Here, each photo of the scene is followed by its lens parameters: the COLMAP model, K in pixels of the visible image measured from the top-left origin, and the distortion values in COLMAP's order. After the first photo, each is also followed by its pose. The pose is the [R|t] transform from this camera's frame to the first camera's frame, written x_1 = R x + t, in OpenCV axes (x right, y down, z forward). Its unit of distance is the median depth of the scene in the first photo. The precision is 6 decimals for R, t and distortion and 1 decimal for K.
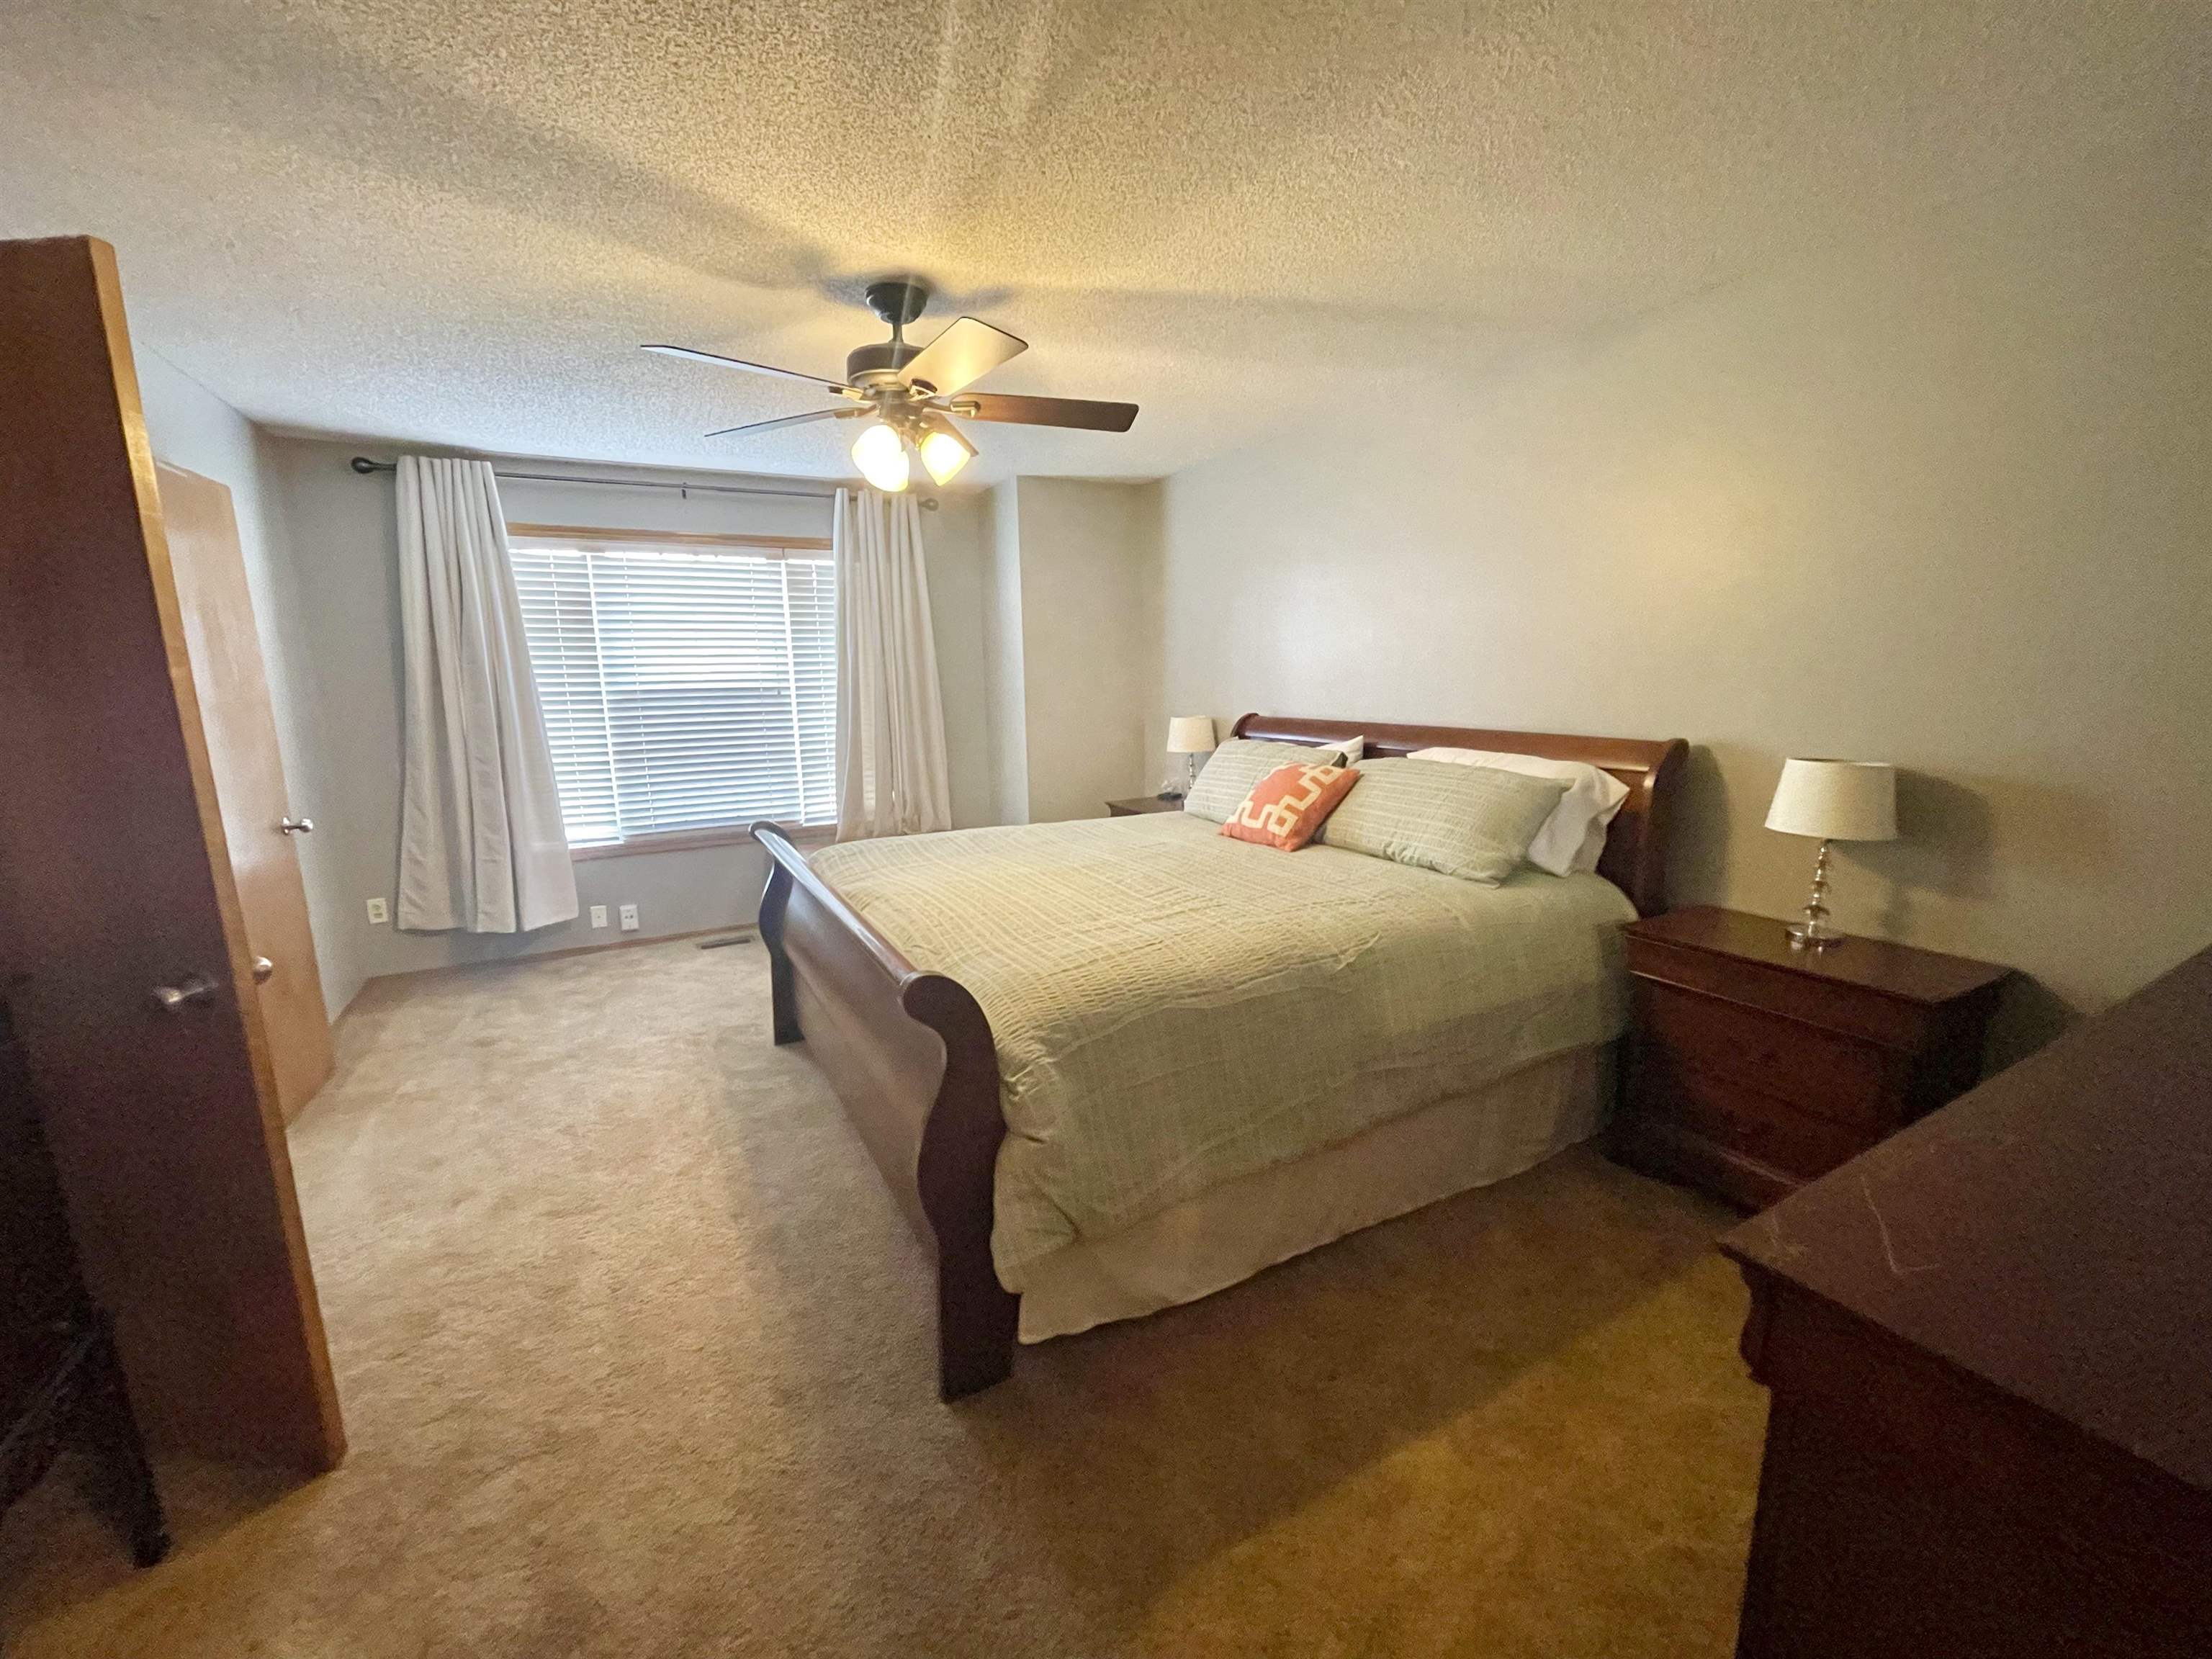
lens RADIAL K [[890.6, 0, 1102.7], [0, 890.6, 831.0], [0, 0, 1]] dist [-0.011949, 0.003861]
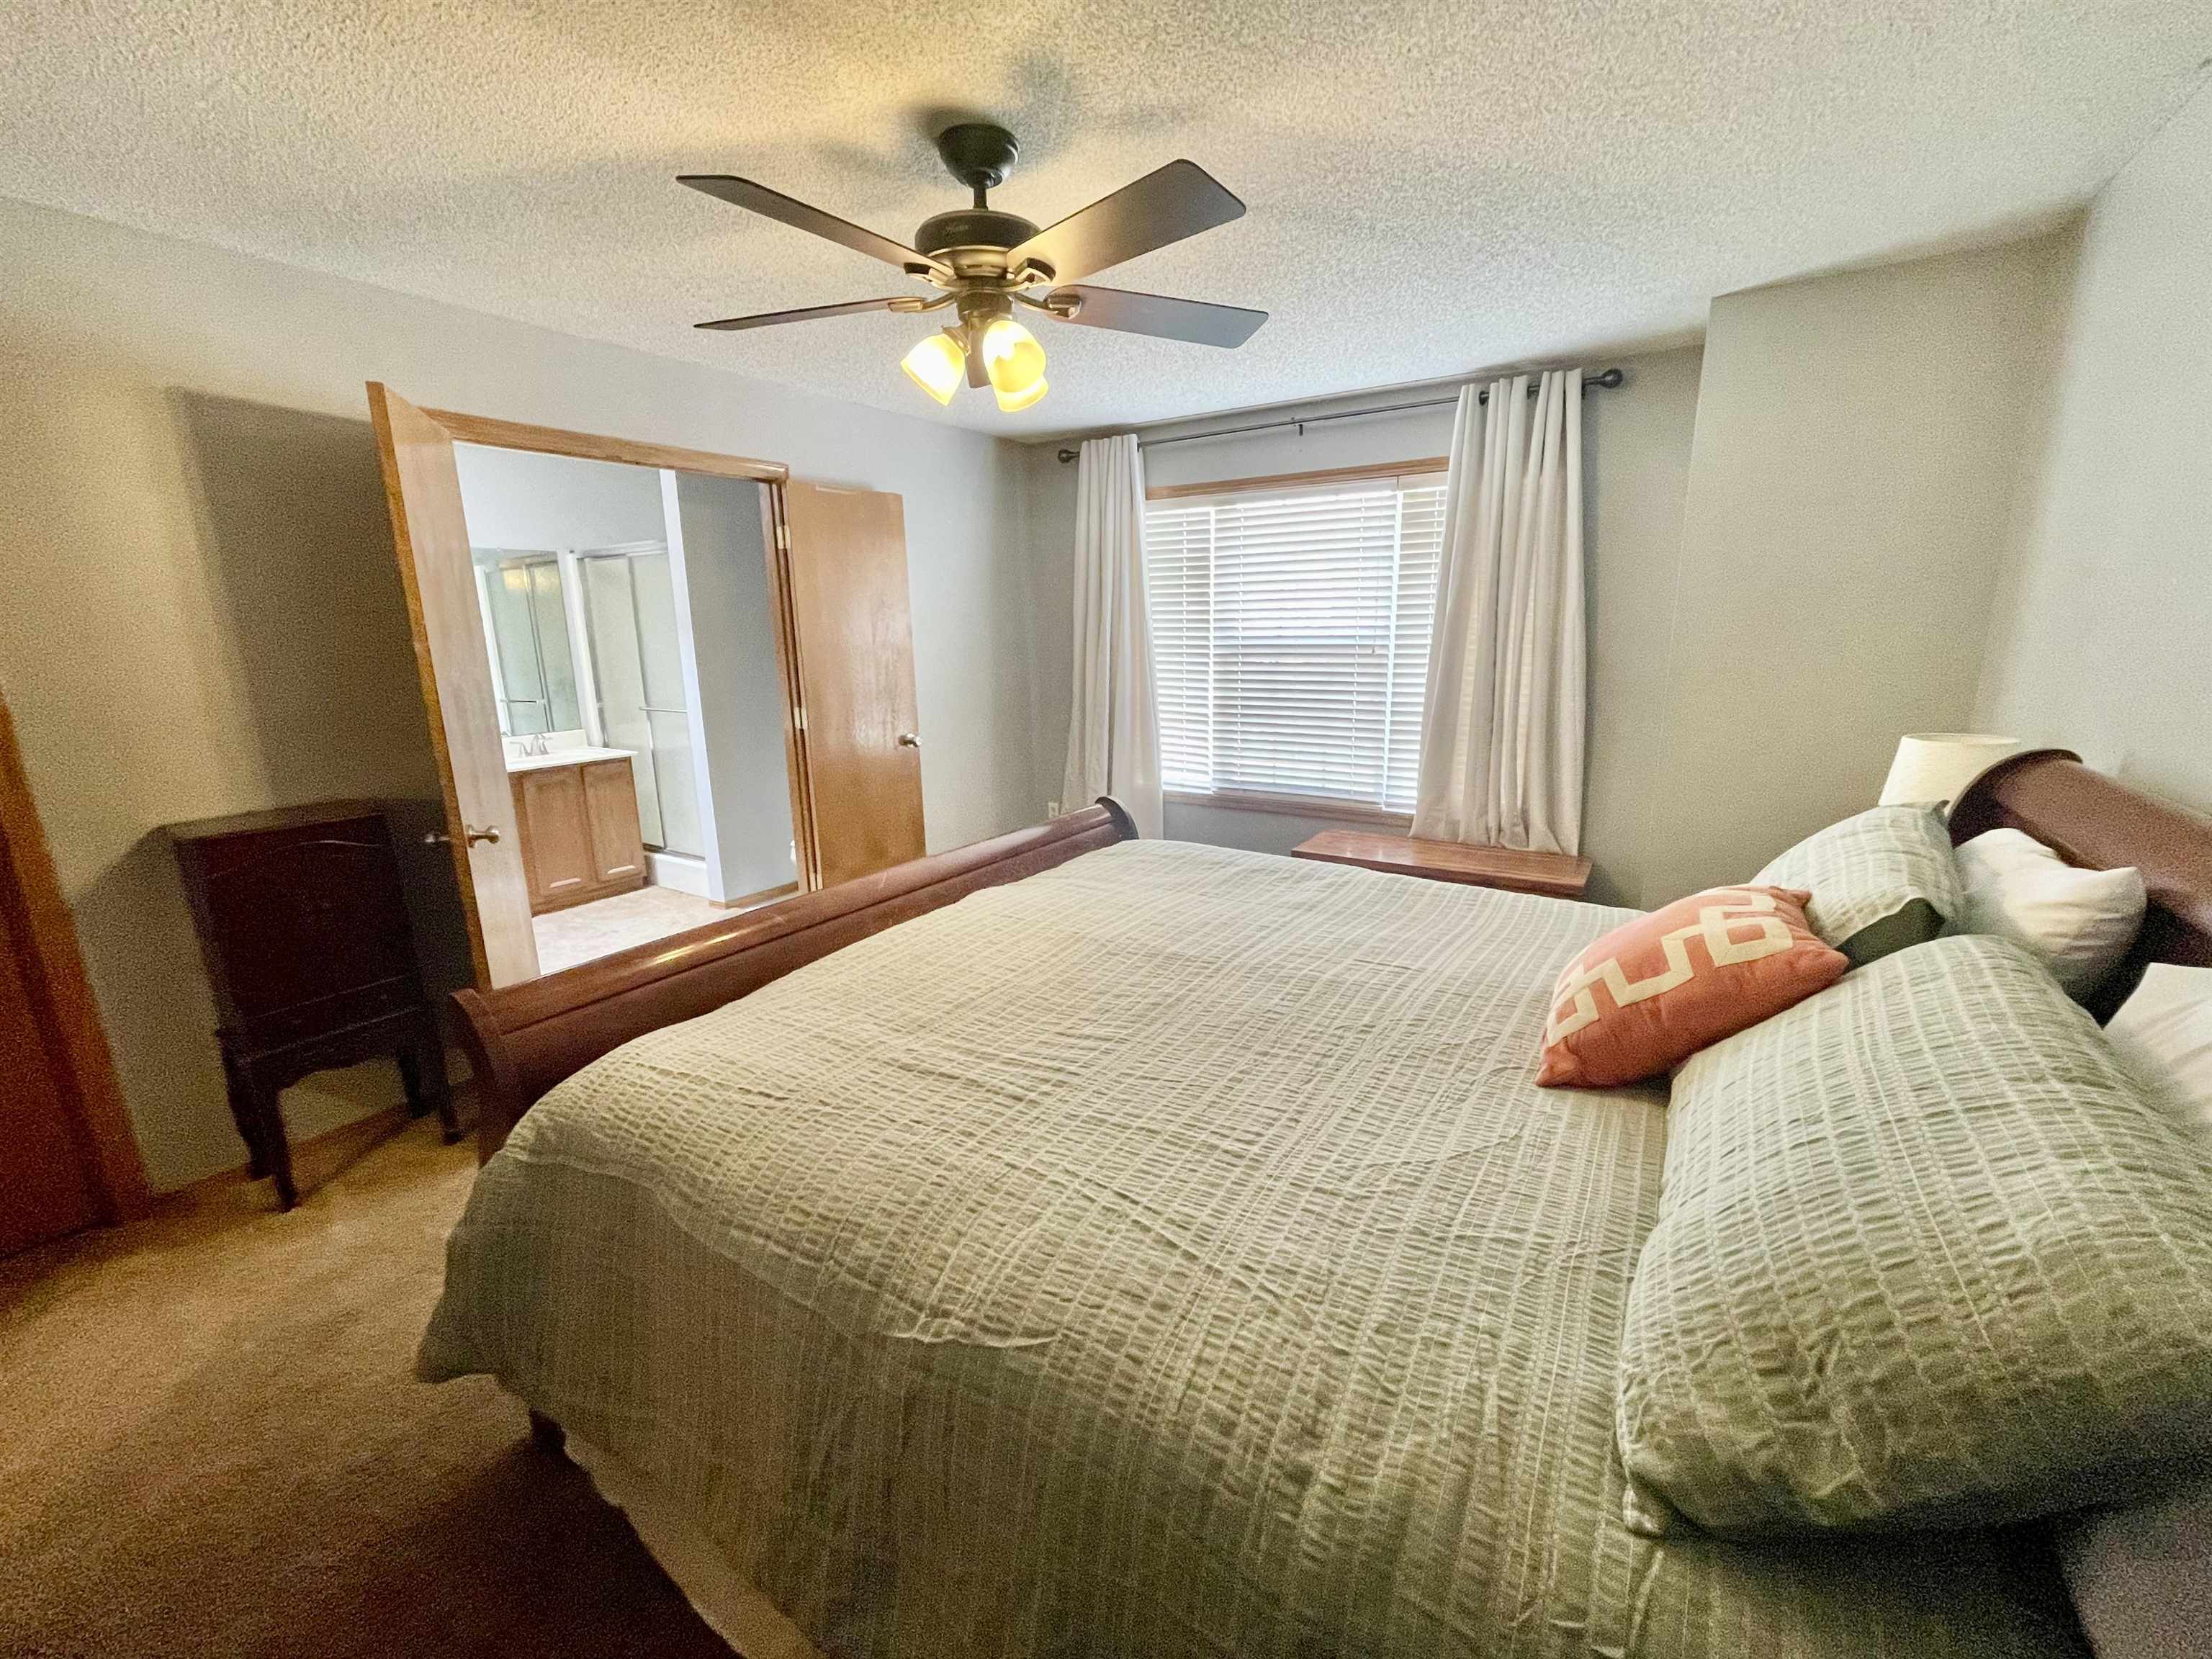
lens RADIAL K [[890.6, 0, 1102.7], [0, 890.6, 831.0], [0, 0, 1]] dist [-0.011949, 0.003861]
pose [[0.465641, 0.210925, -0.859470, 0.339844], [-0.150161, 0.975930, 0.158153, -0.099321], [0.872141, 0.055416, 0.486106, 0.438680]]
